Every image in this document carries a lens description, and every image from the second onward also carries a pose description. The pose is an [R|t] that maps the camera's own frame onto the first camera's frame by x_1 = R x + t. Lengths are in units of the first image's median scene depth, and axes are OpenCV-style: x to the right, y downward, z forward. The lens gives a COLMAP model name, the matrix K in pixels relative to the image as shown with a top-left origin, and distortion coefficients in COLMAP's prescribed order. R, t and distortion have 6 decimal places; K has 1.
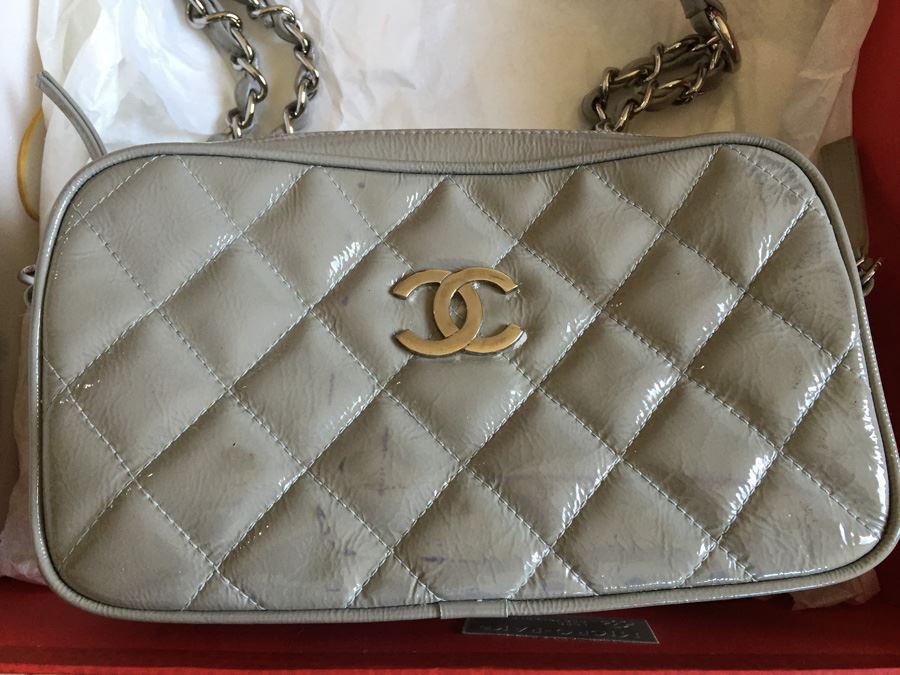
lens RADIAL K [[801.6, 0, 450.0], [0, 801.6, 337.5], [0, 0, 1]] dist [0.110646, -0.219139]
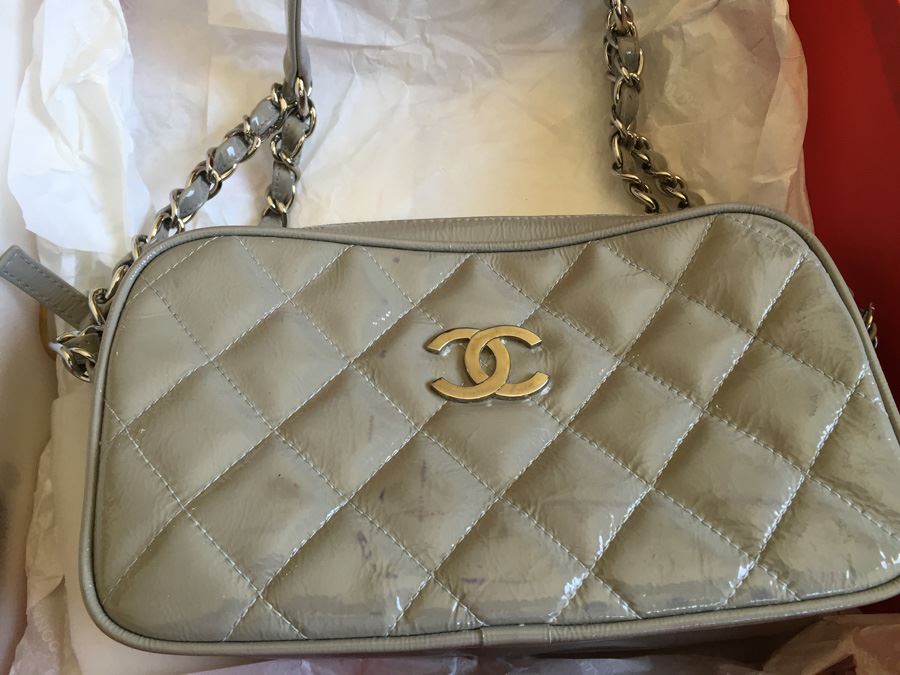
lens RADIAL K [[790.3, 0, 450.0], [0, 790.3, 337.5], [0, 0, 1]] dist [0.093205, -0.146051]
pose [[0.999477, -0.028583, -0.015155, -0.024359], [0.023877, 0.967788, -0.250631, 0.209151], [0.021830, 0.250138, 0.967964, -0.035126]]
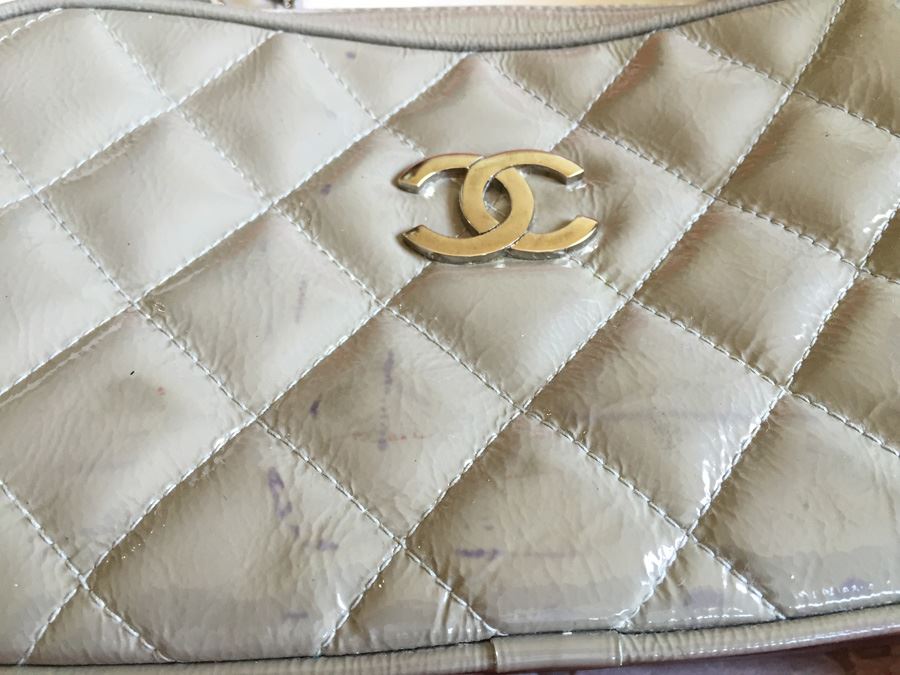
lens RADIAL K [[801.6, 0, 450.0], [0, 801.6, 337.5], [0, 0, 1]] dist [0.110646, -0.219139]
pose [[0.999155, -0.037823, -0.016109, -0.023263], [0.033517, 0.976351, -0.213579, 0.226324], [0.023806, 0.212858, 0.976793, 0.395313]]
